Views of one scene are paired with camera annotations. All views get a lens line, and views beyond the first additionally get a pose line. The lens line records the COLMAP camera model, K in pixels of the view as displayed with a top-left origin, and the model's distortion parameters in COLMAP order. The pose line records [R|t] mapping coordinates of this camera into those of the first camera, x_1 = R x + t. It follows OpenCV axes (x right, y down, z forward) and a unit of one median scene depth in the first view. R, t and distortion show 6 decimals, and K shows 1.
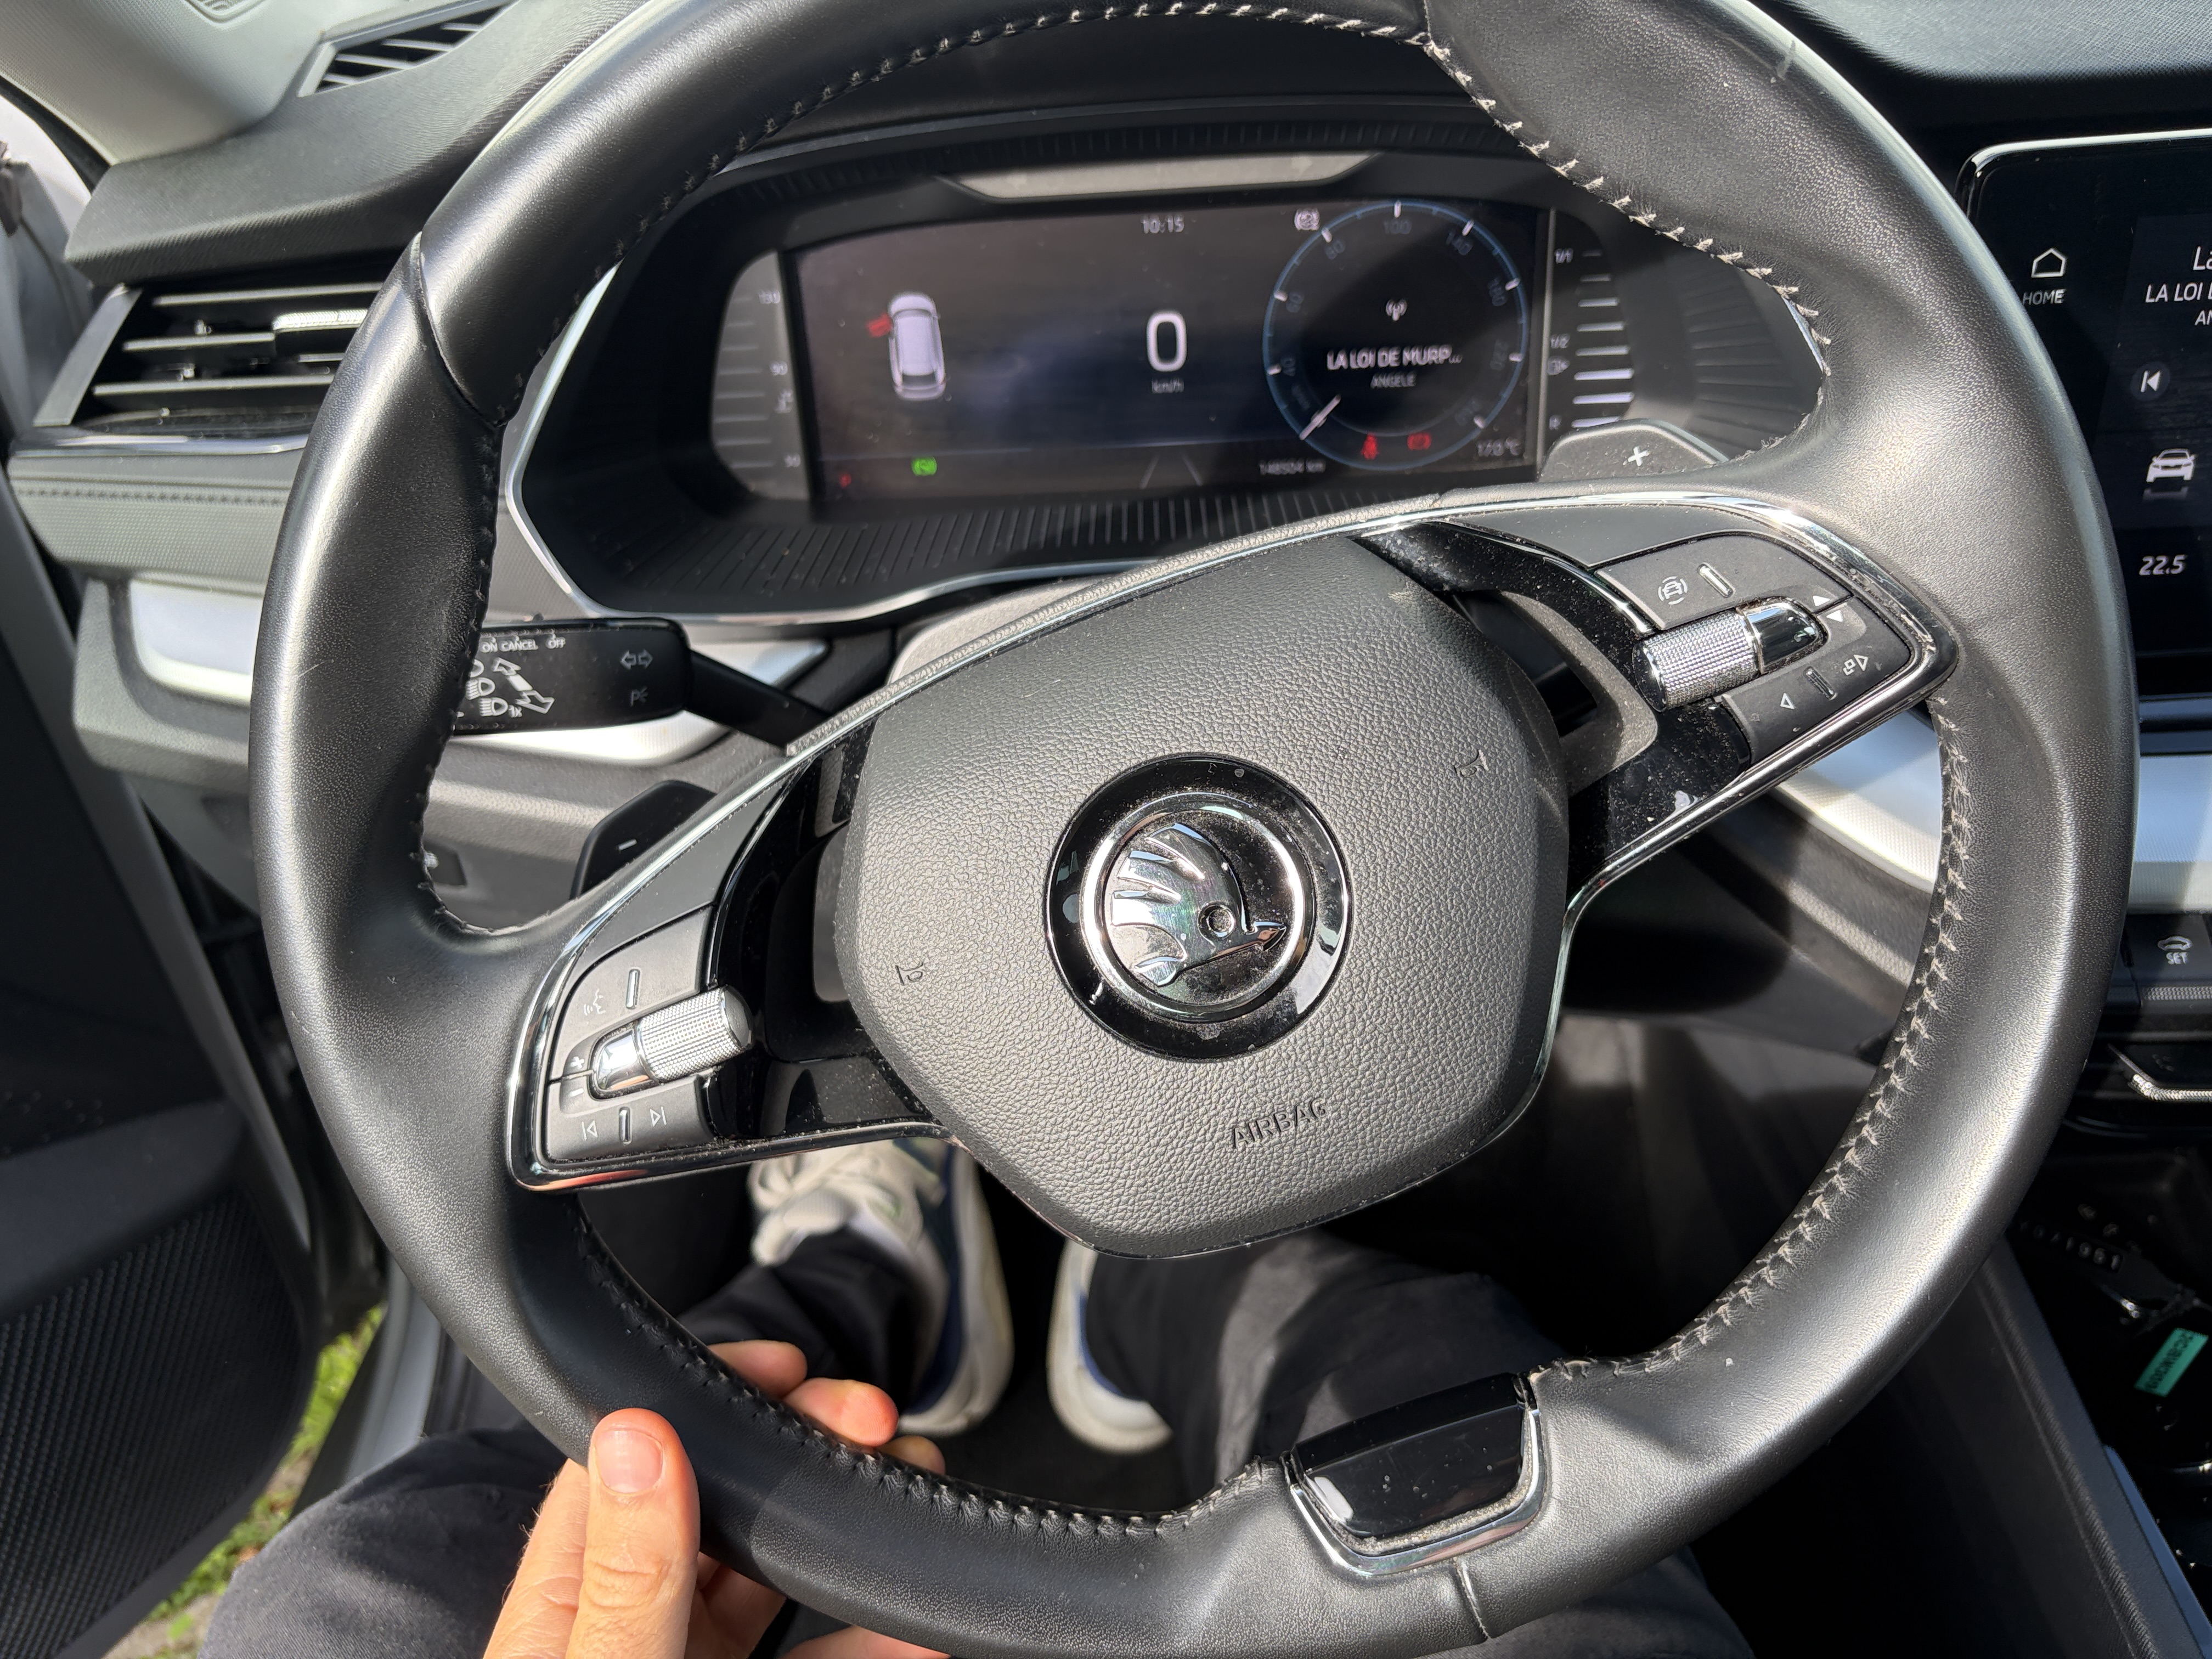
lens RADIAL K [[1691.8, 0, 1106.0], [0, 1691.8, 829.5], [0, 0, 1]] dist [0.029417, -0.081919]
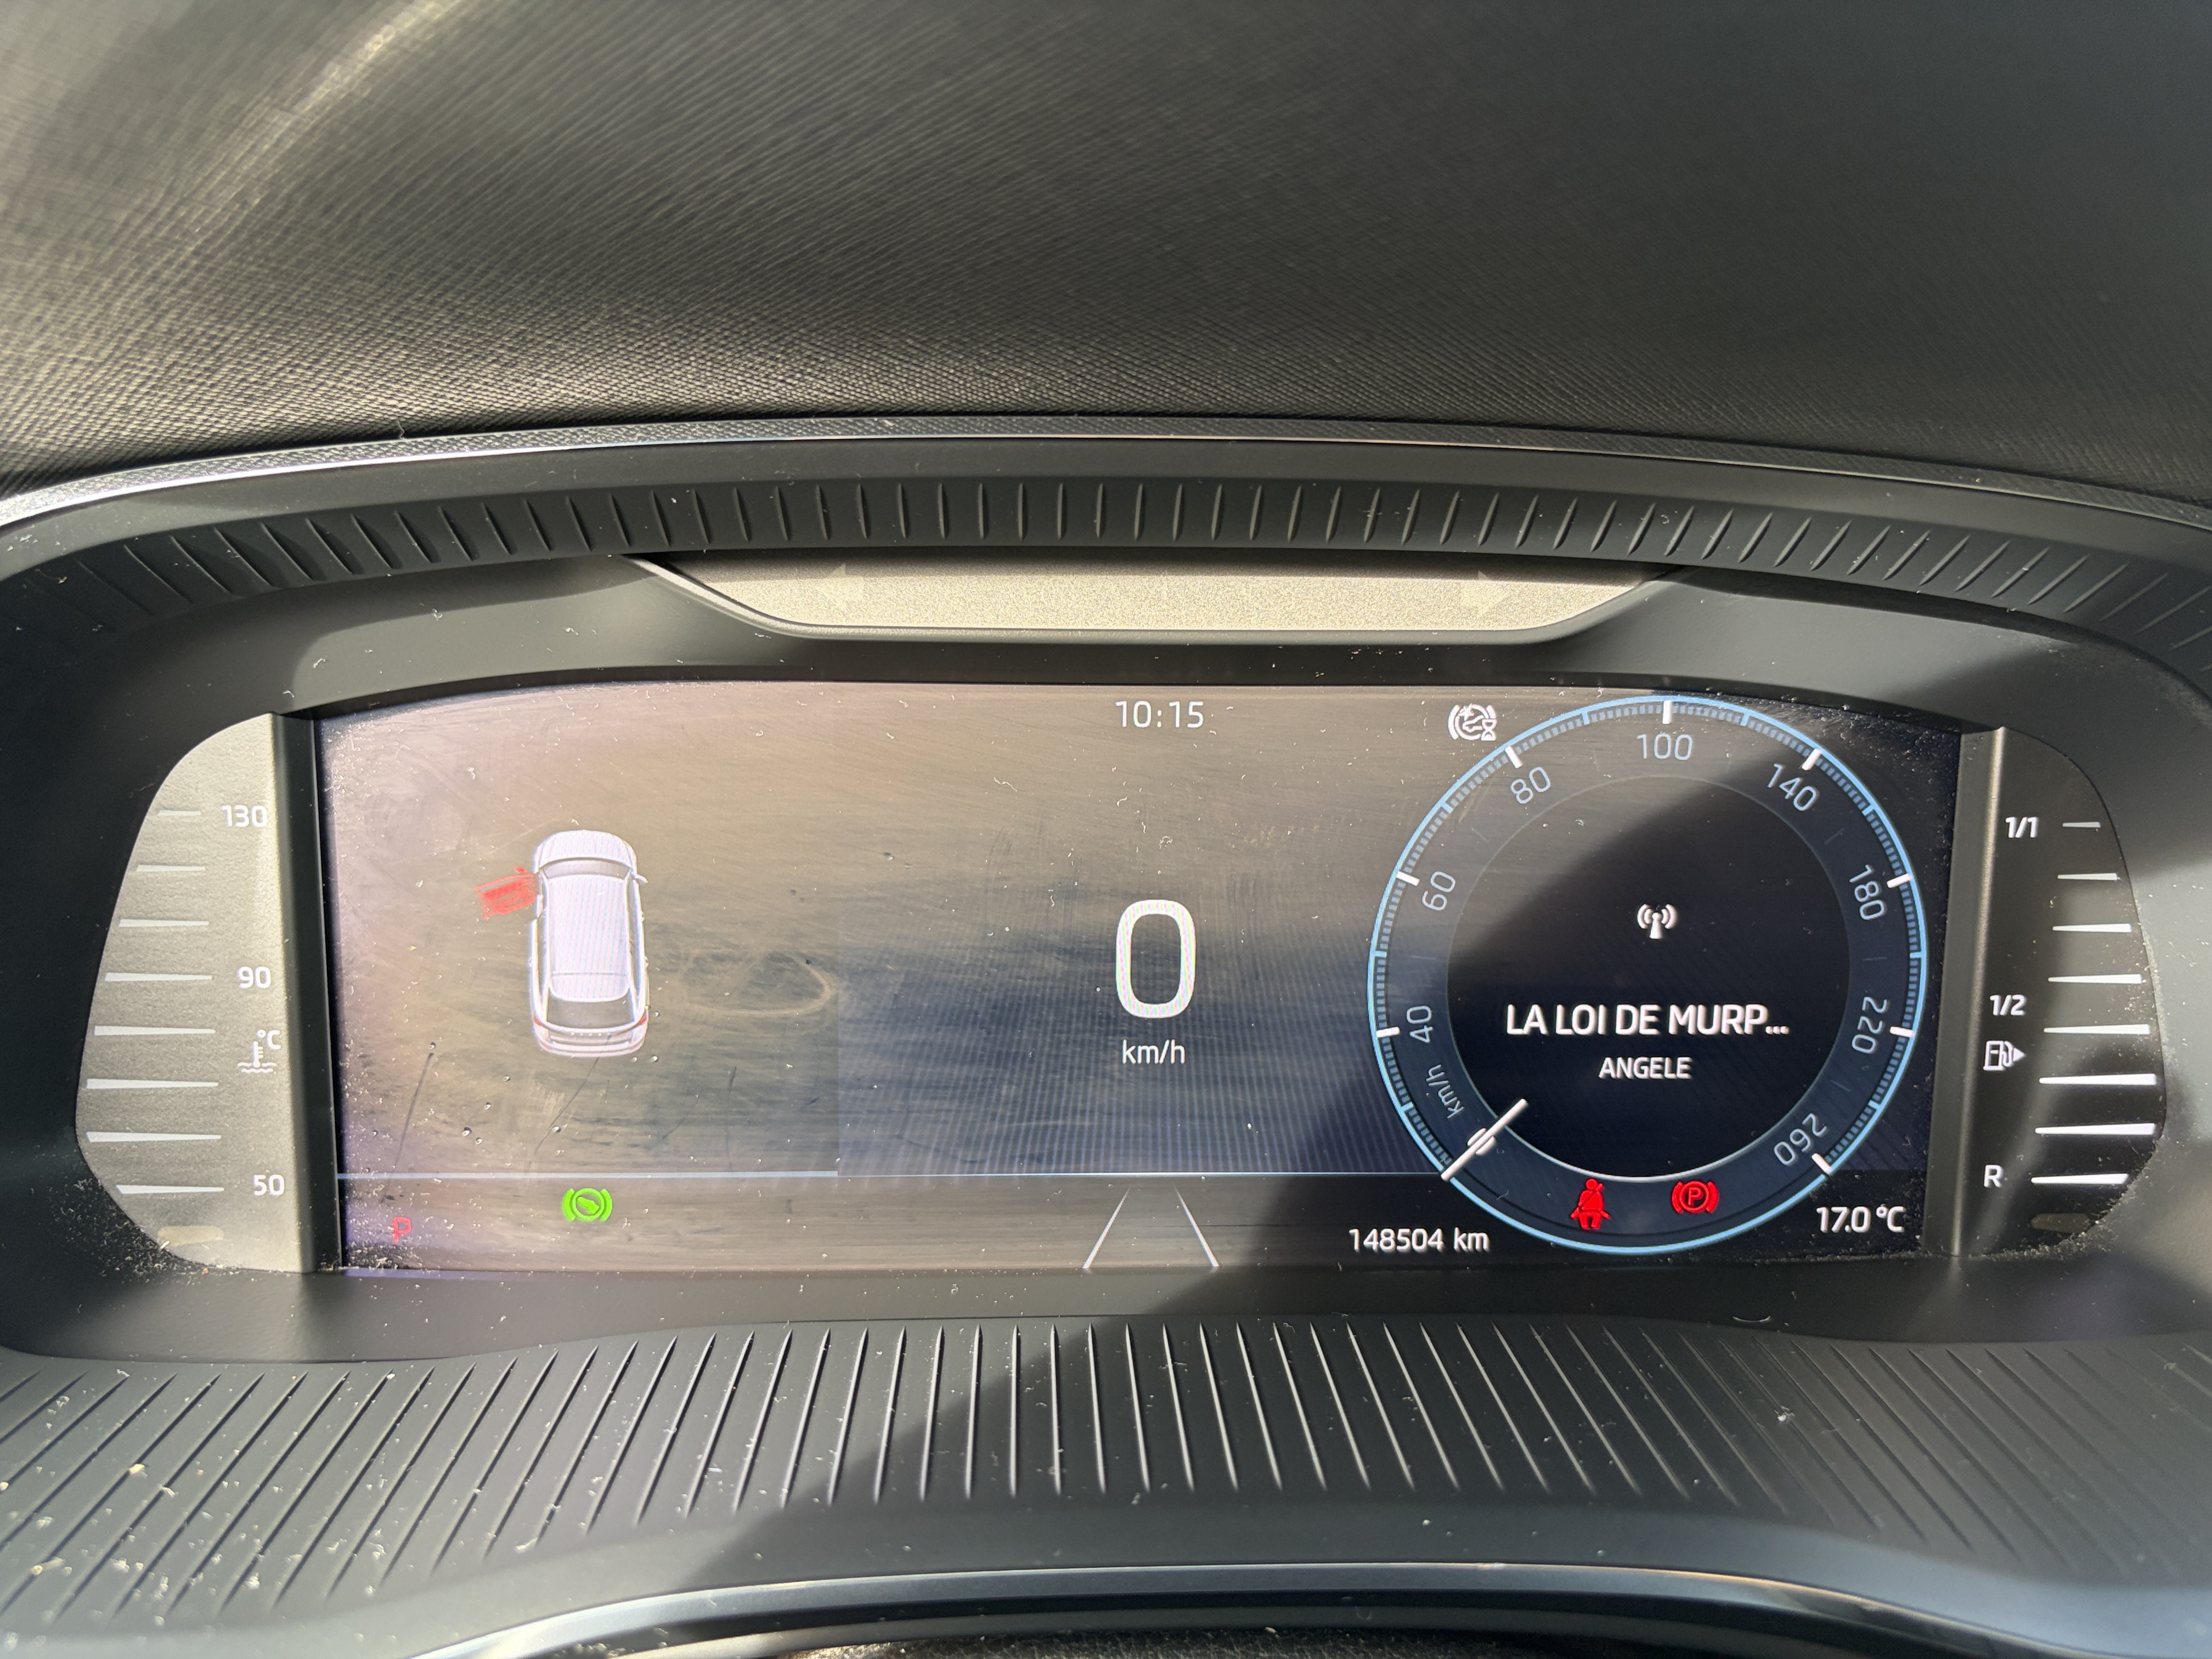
lens RADIAL K [[1691.8, 0, 1106.0], [0, 1691.8, 829.5], [0, 0, 1]] dist [0.029417, -0.081919]
pose [[0.997785, 0.054444, 0.038221, 0.003032], [-0.037712, 0.936289, -0.349200, -0.162868], [-0.054798, 0.346985, 0.936268, 0.569154]]
